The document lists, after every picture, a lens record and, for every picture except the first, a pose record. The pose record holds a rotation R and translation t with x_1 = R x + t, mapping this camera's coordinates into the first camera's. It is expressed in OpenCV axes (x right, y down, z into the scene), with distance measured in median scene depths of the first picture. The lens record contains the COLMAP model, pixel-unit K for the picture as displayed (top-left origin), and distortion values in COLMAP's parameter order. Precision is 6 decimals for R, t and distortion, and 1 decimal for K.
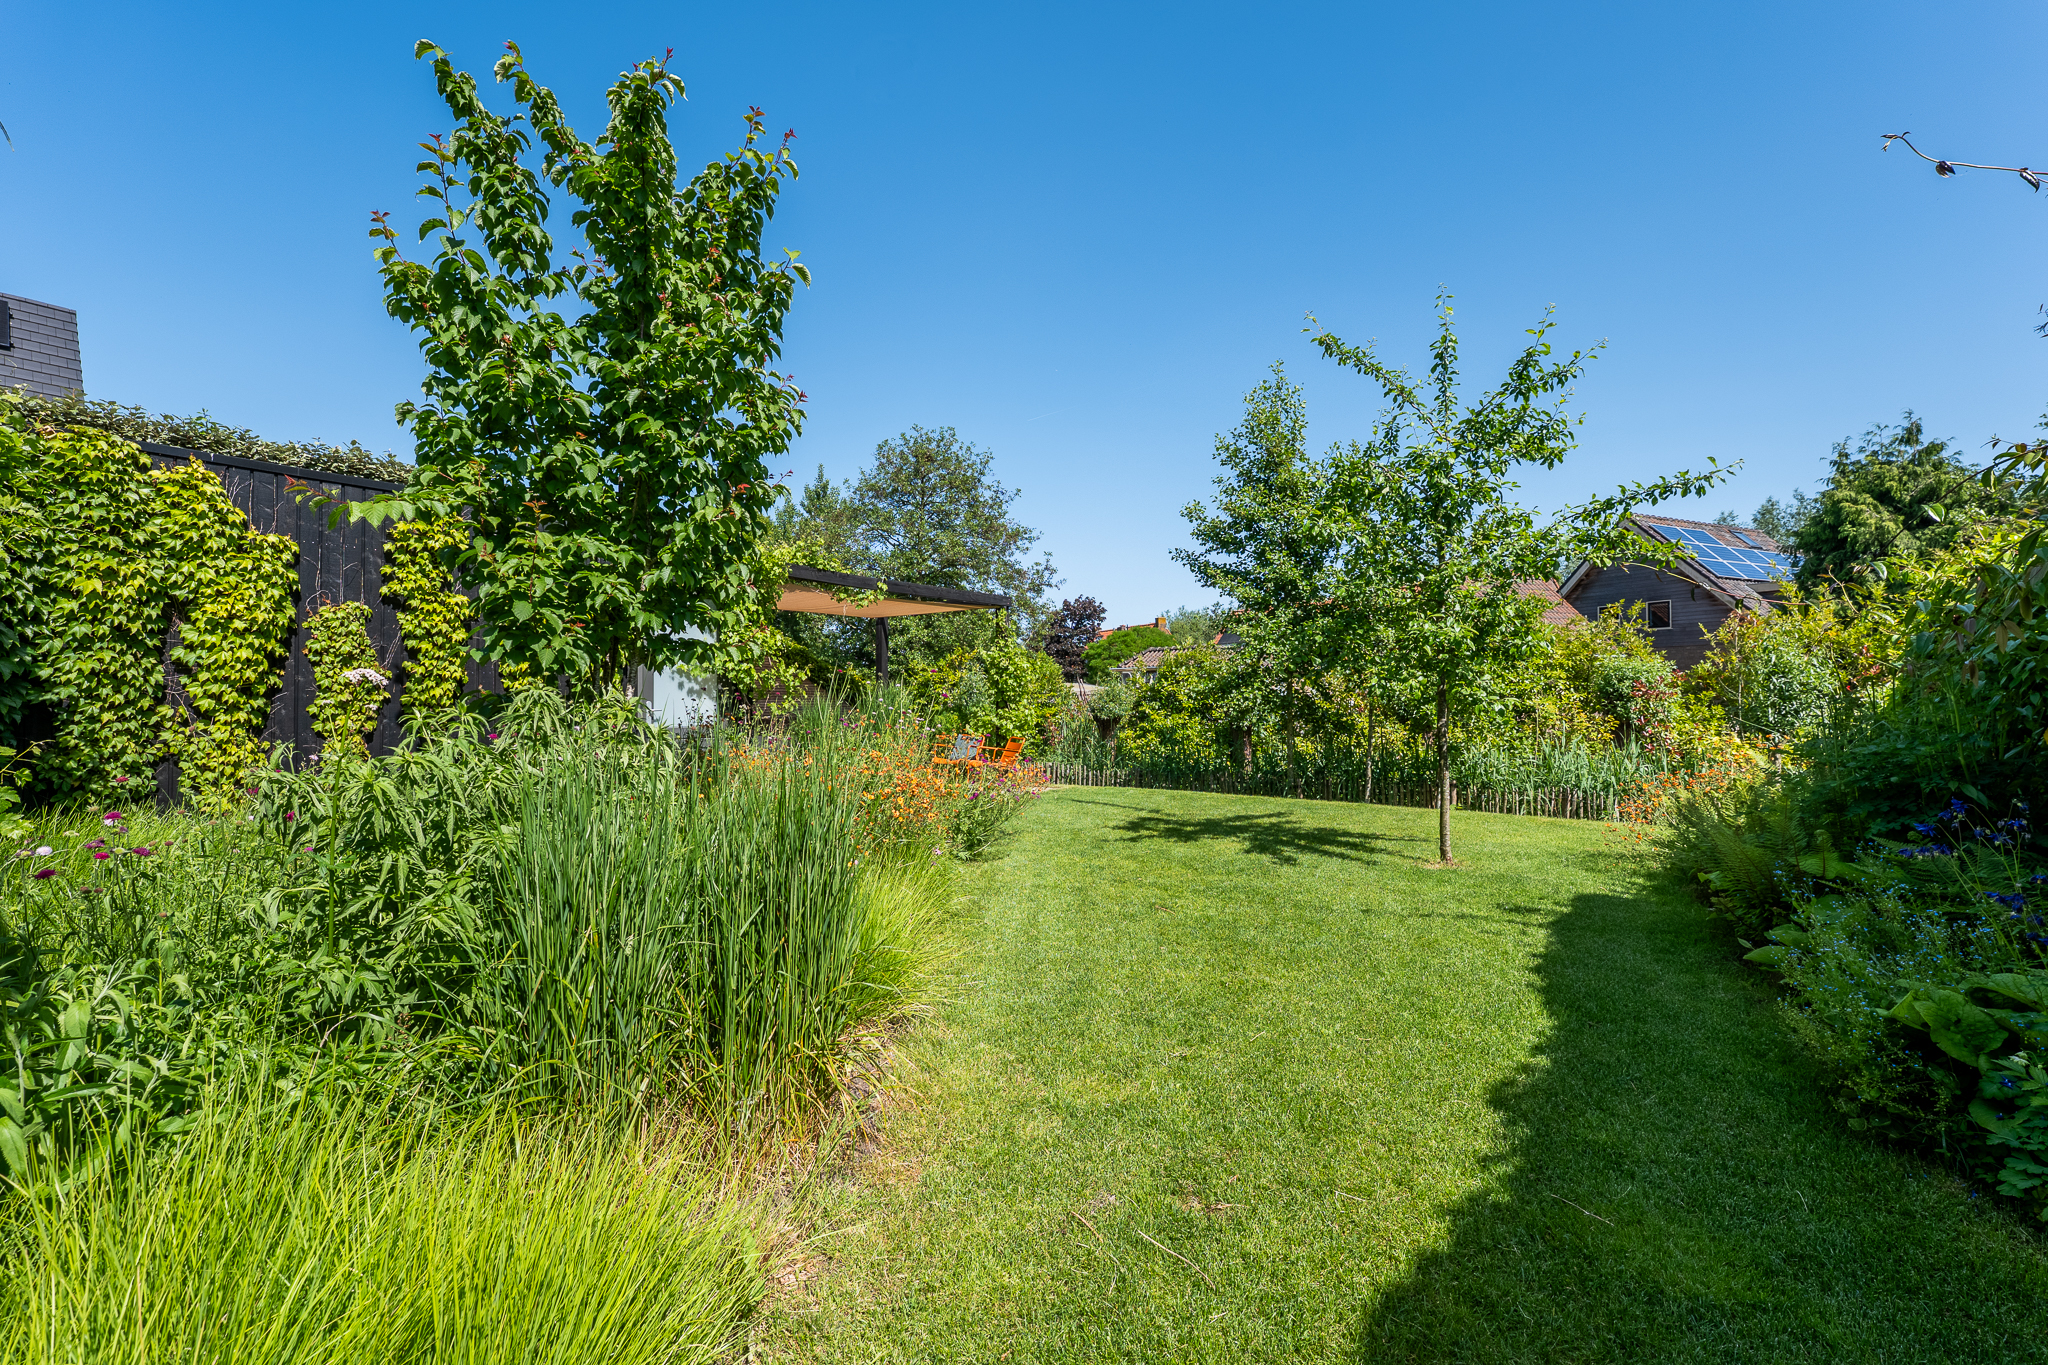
lens RADIAL K [[853.5, 0, 1017.0], [0, 853.5, 687.4], [0, 0, 1]] dist [-0.000943, -0.000134]
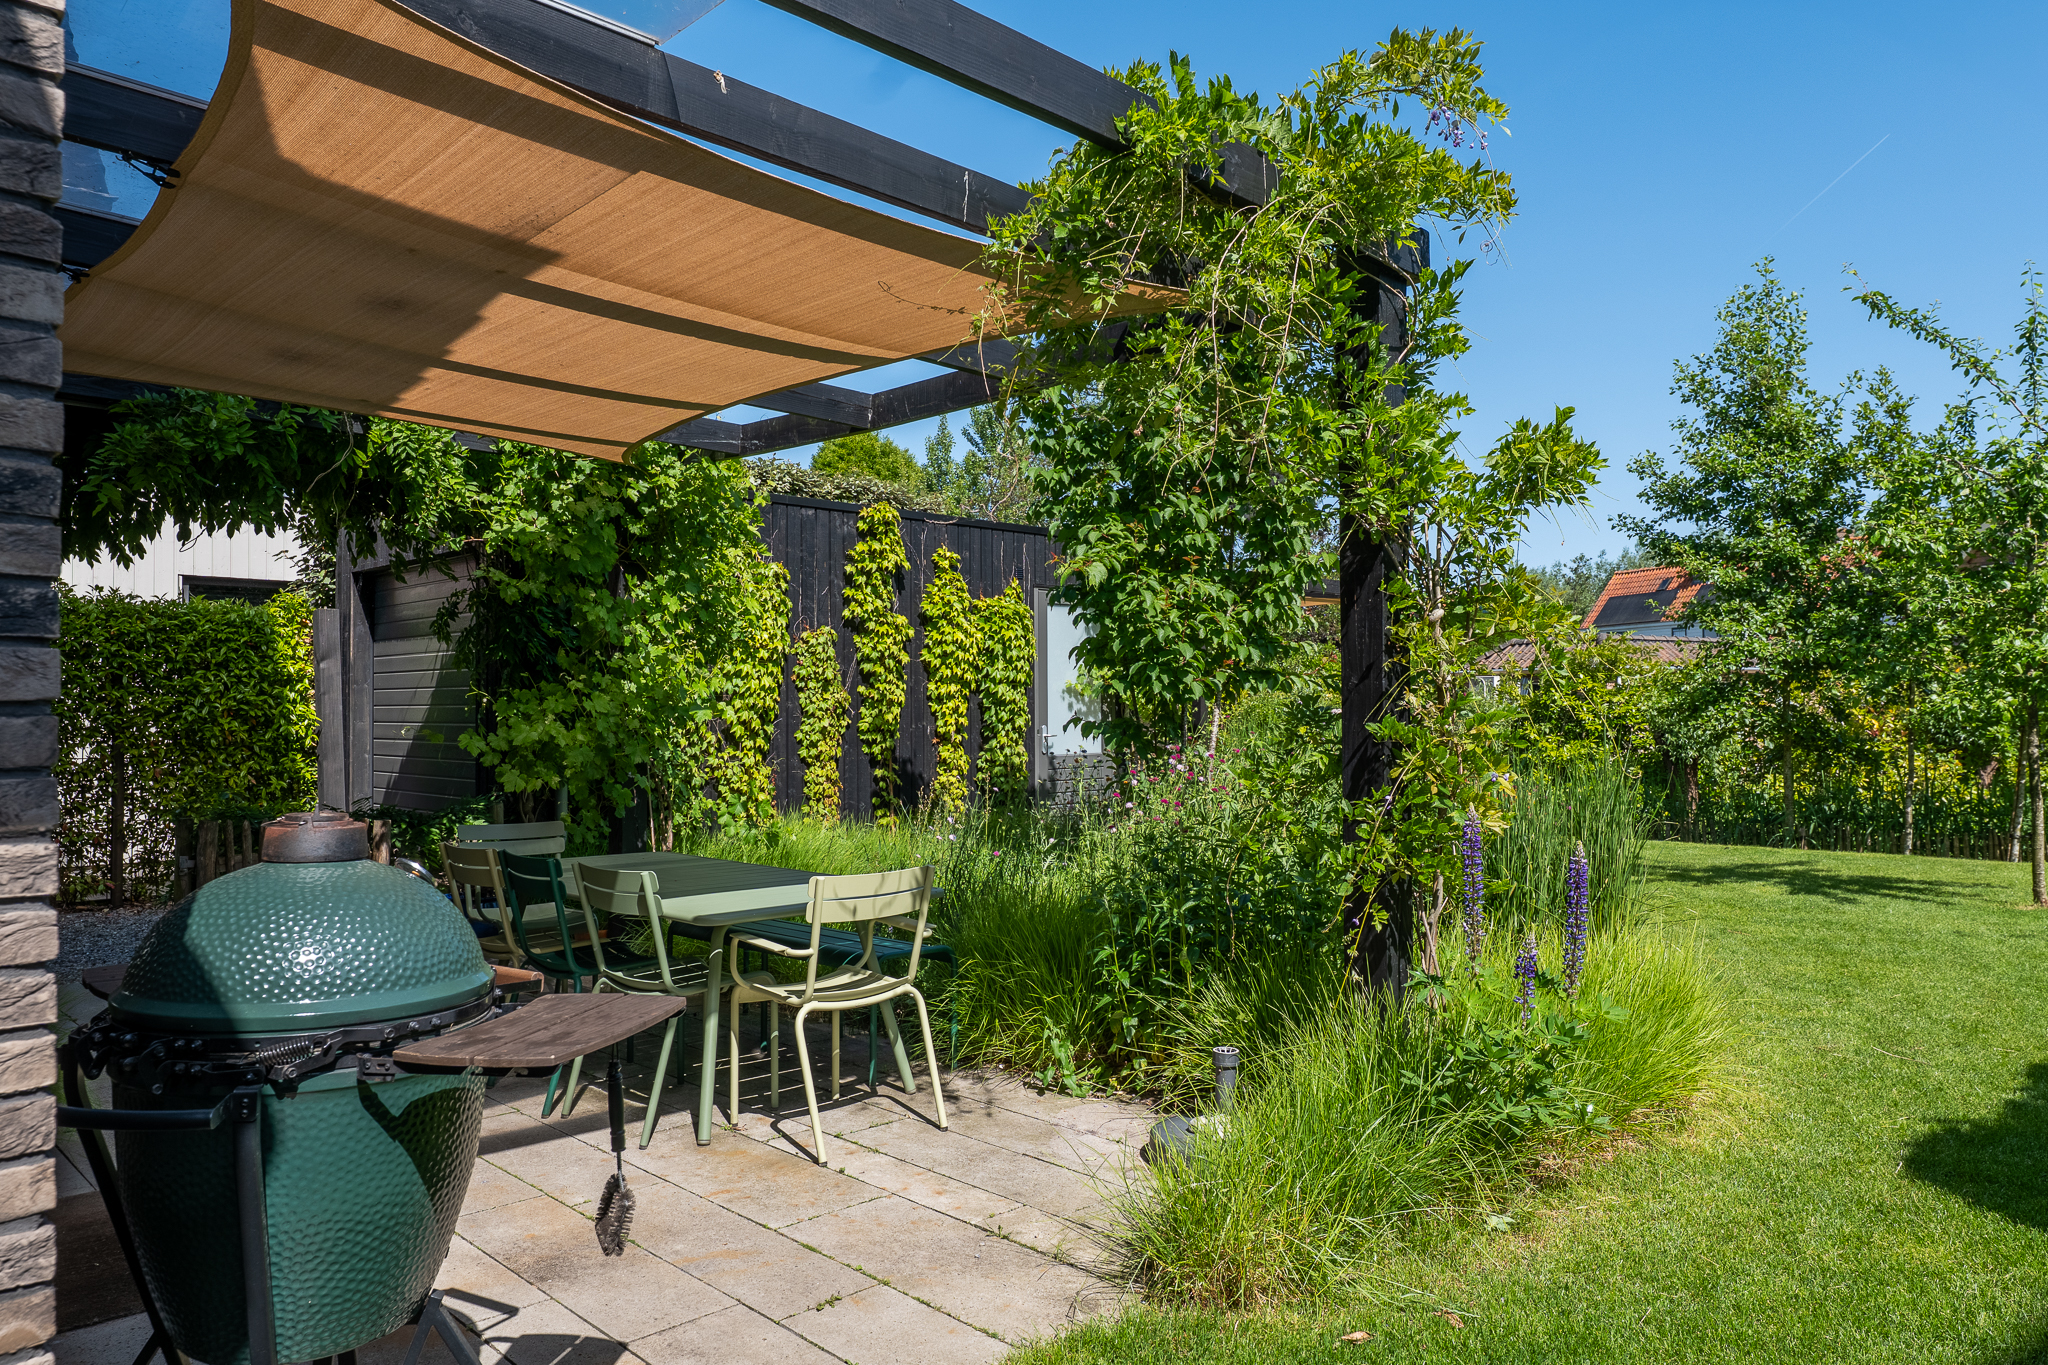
lens RADIAL K [[1390.8, 0, 1026.8], [0, 1390.8, 687.1], [0, 0, 1]] dist [-0.002443, 0.014676]
pose [[0.989770, -0.008021, -0.142445, -0.302974], [0.006860, 0.999939, -0.008642, -0.013878], [0.142506, 0.007576, 0.989765, -0.535263]]
